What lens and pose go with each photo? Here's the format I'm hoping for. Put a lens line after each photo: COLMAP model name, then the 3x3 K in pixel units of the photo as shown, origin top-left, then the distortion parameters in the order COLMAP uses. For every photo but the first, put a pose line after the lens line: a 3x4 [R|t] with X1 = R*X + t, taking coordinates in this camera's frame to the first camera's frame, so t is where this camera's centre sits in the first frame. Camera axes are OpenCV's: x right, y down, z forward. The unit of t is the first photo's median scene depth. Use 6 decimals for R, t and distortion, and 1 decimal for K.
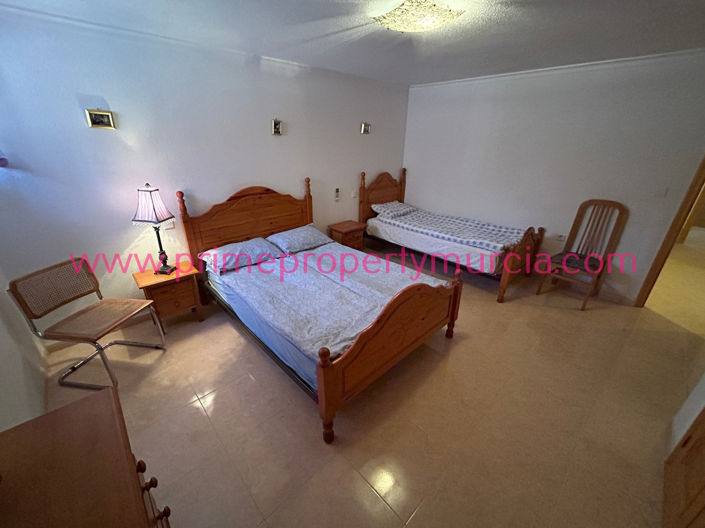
lens RADIAL K [[285.9, 0, 352.5], [0, 285.9, 264.0], [0, 0, 1]] dist [-0.003290, 0.000428]
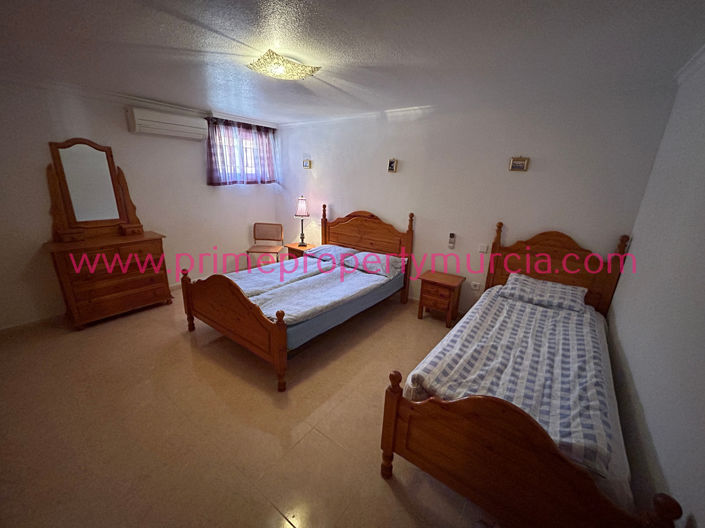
lens RADIAL K [[285.9, 0, 352.5], [0, 285.9, 264.0], [0, 0, 1]] dist [-0.003290, 0.000428]
pose [[0.158270, 0.276479, -0.947898, 0.900567], [-0.424712, 0.885714, 0.187428, -0.272860], [0.891387, 0.372920, 0.257606, 0.702478]]
